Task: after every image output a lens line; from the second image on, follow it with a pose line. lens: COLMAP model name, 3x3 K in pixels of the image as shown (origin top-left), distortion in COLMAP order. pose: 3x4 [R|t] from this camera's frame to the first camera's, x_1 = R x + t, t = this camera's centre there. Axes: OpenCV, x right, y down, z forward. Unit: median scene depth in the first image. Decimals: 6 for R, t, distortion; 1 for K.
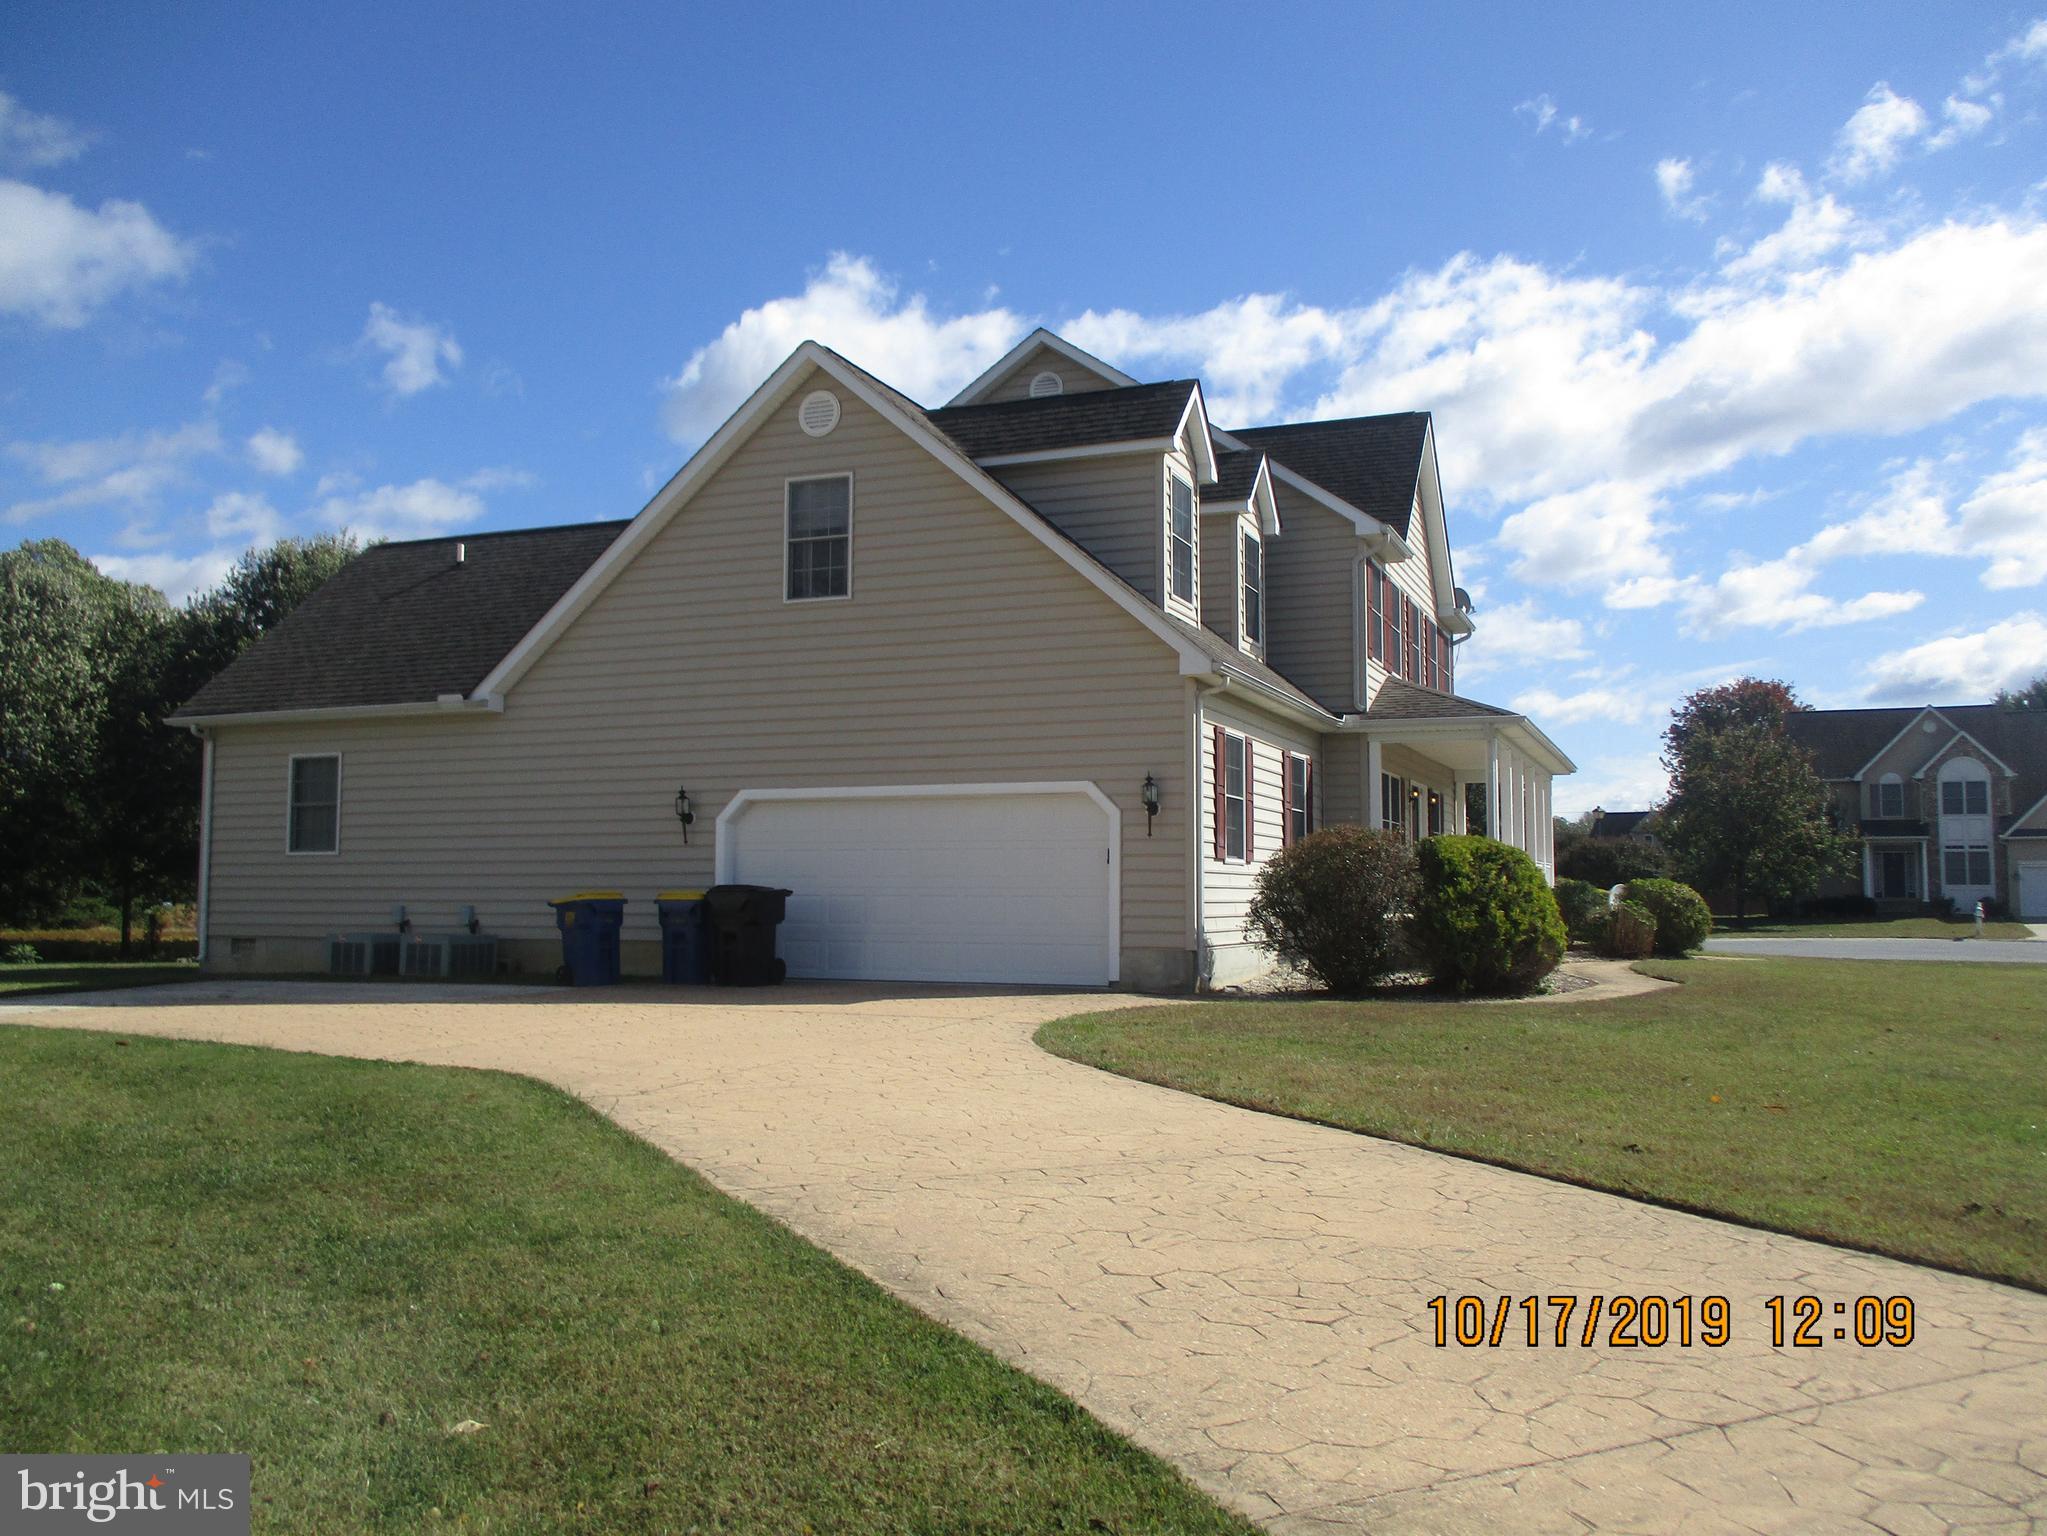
lens RADIAL K [[1700.2, 0, 1023.5], [0, 1700.2, 768.0], [0, 0, 1]] dist [-0.027631, 0.014845]
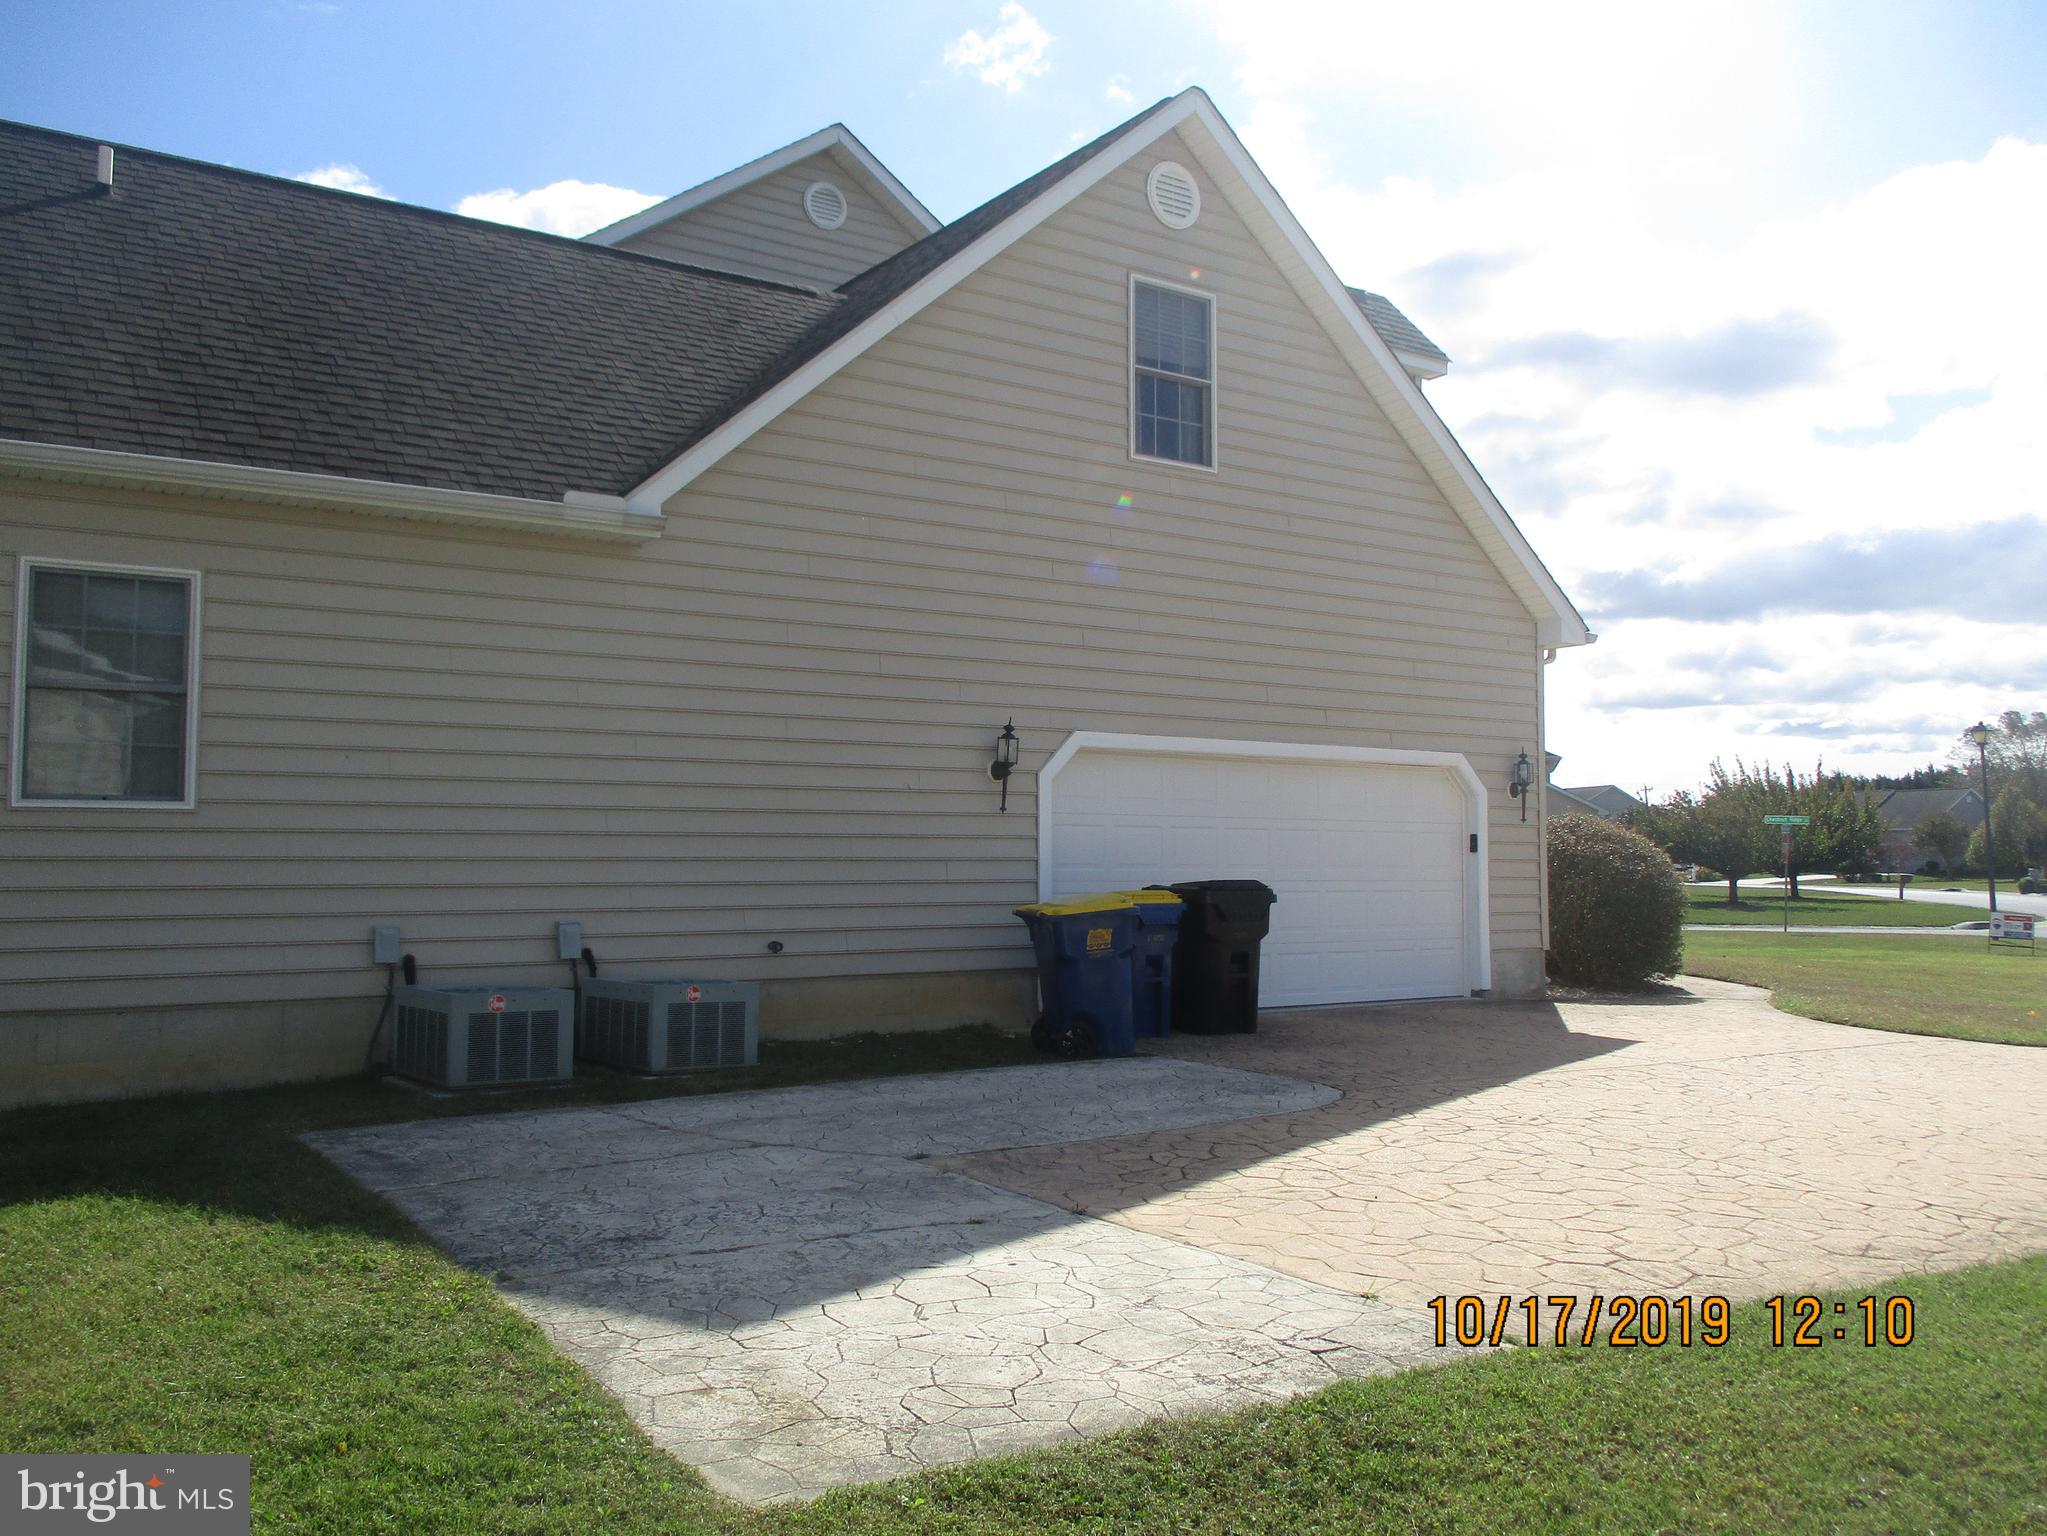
lens RADIAL K [[1700.2, 0, 1023.5], [0, 1700.2, 768.0], [0, 0, 1]] dist [-0.027631, 0.014845]
pose [[0.554324, 0.047082, 0.830968, -0.713927], [-0.063741, 0.997868, -0.014017, 0.037202], [-0.829856, -0.045197, 0.556144, 0.655673]]
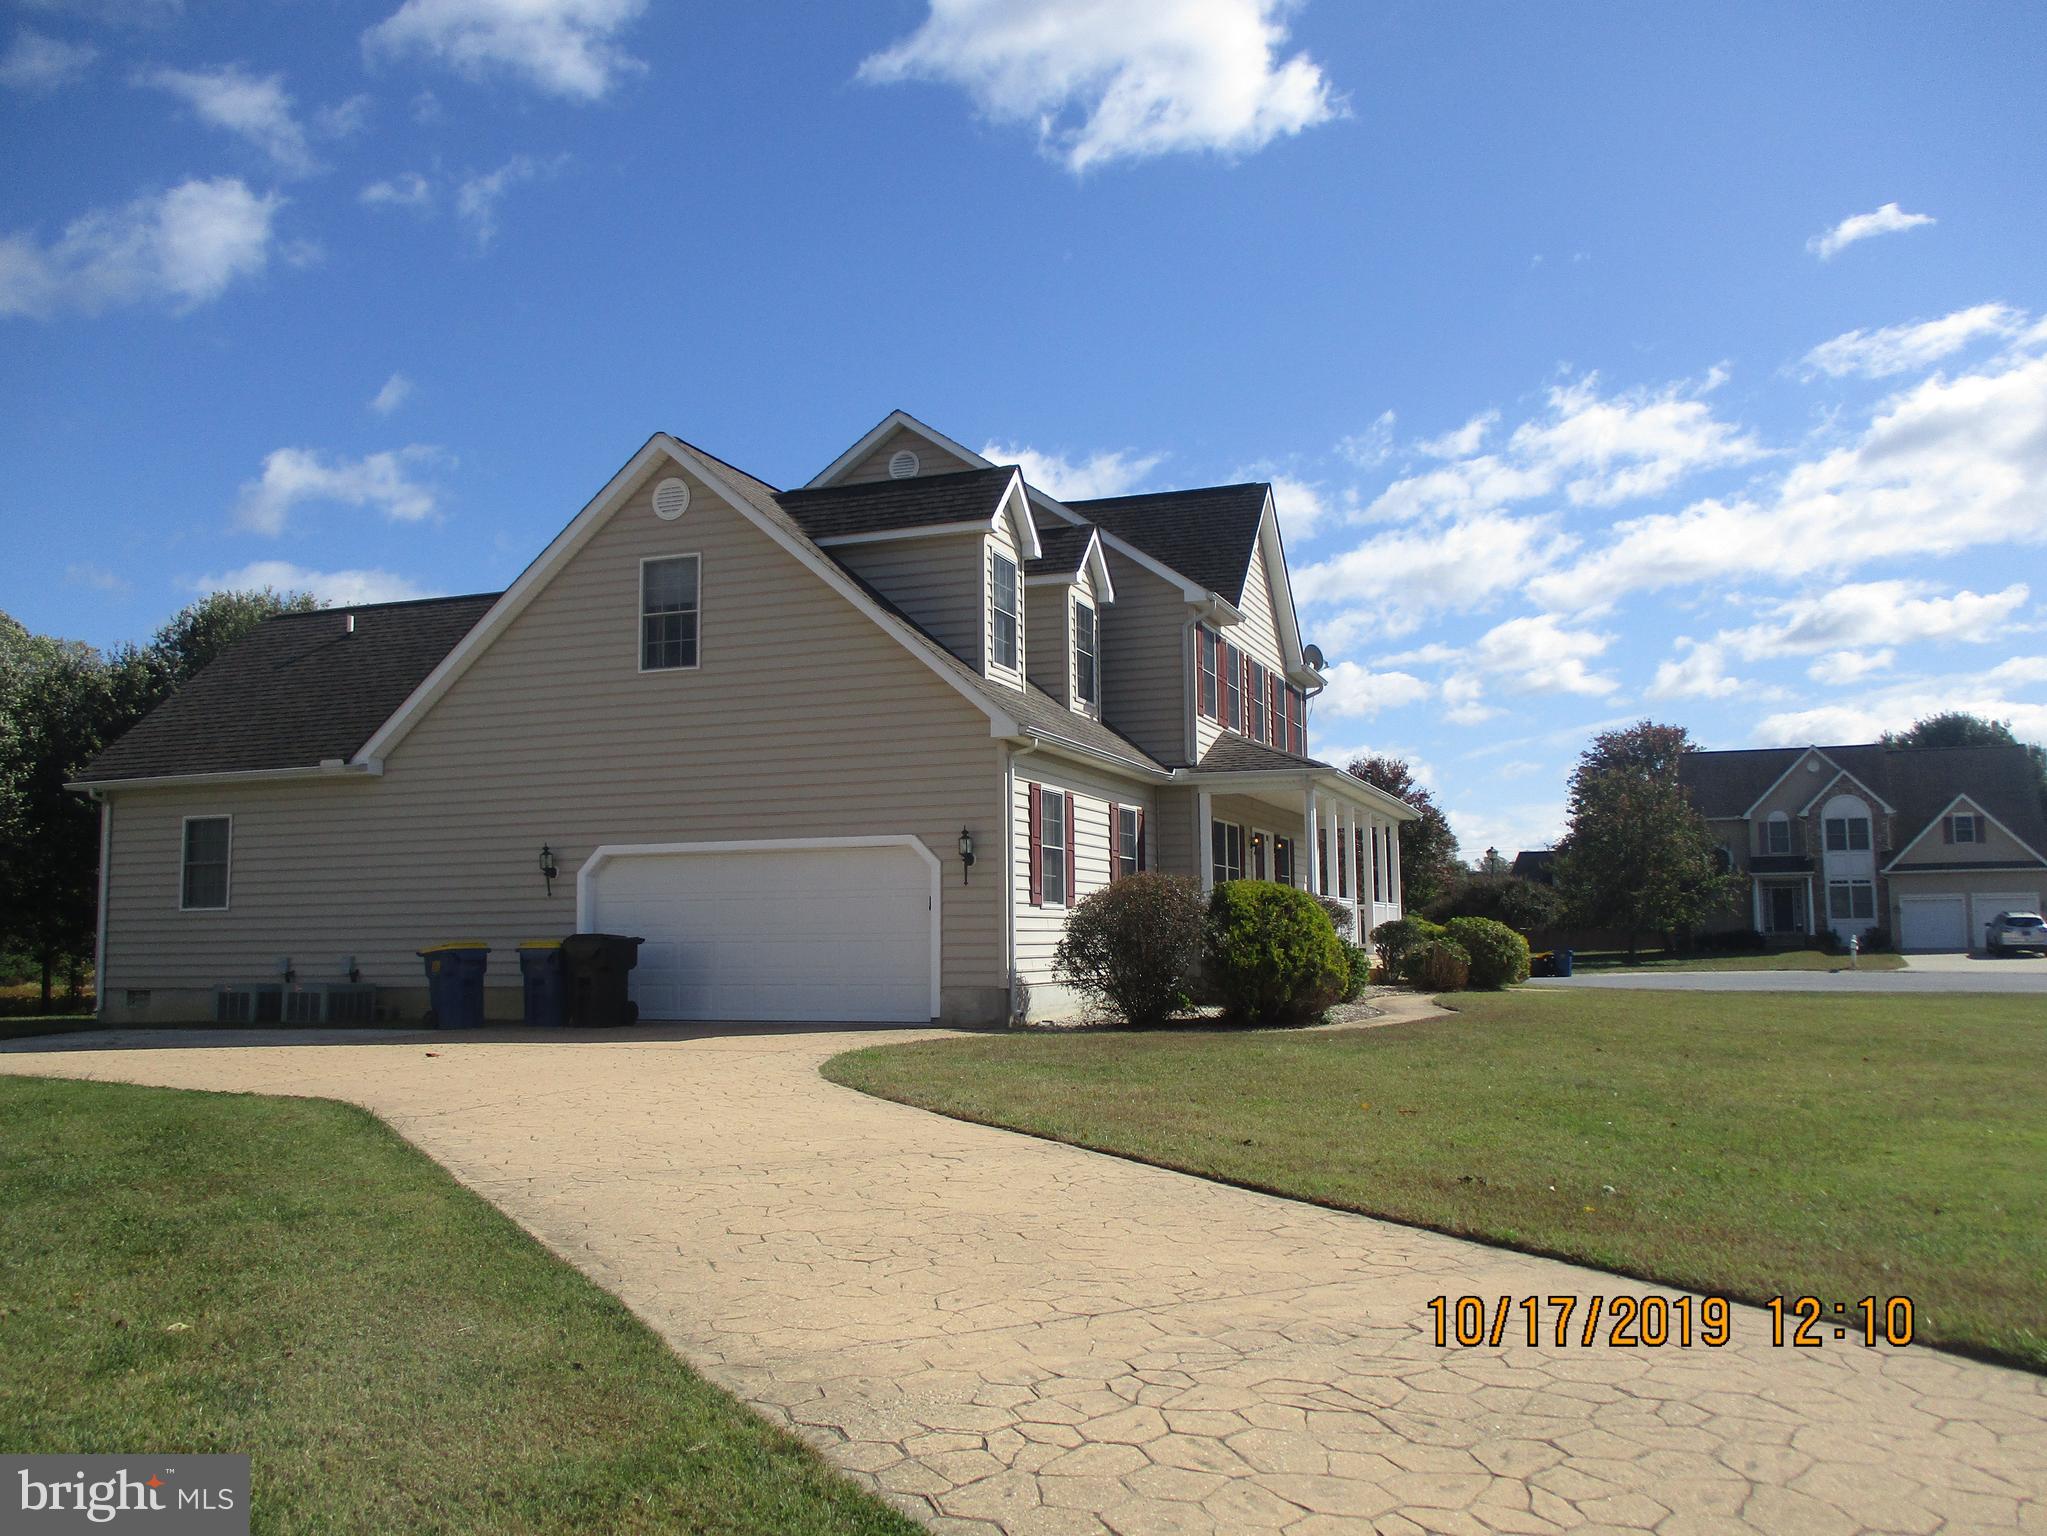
lens RADIAL K [[1700.2, 0, 1023.5], [0, 1700.2, 768.0], [0, 0, 1]] dist [-0.027631, 0.014845]
pose [[0.999464, -0.010103, 0.031149, 0.070103], [0.010917, 0.999601, -0.026068, -0.005468], [-0.030873, 0.026394, 0.999175, -0.089319]]
